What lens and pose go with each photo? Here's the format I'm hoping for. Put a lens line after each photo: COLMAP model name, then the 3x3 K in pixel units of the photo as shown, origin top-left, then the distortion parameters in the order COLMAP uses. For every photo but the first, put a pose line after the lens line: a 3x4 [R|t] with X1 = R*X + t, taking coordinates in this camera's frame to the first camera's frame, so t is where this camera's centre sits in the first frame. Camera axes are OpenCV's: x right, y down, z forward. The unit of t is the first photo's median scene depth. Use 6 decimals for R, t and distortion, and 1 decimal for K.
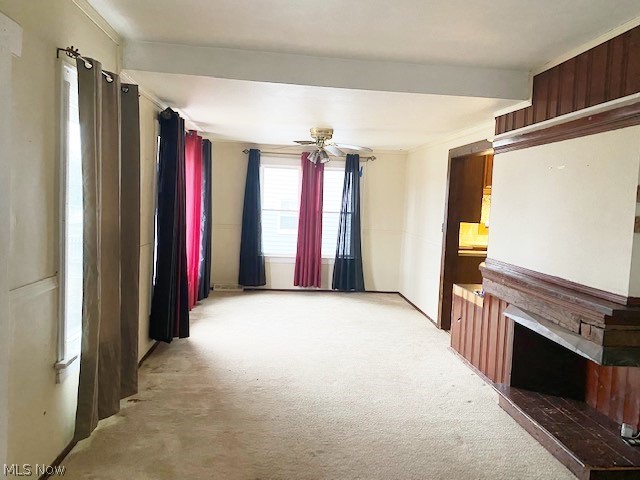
lens RADIAL K [[495.3, 0, 318.7], [0, 495.3, 237.1], [0, 0, 1]] dist [0.047370, -0.059182]
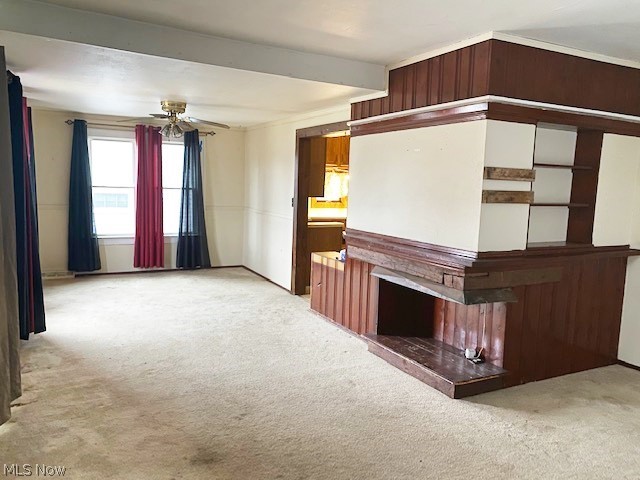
lens RADIAL K [[495.3, 0, 323.7], [0, 495.3, 240.5], [0, 0, 1]] dist [0.047370, -0.059182]
pose [[0.916219, -0.055691, 0.396788, -0.169003], [0.032423, 0.997351, 0.065116, -0.005491], [-0.399363, -0.046795, 0.915598, -0.023351]]
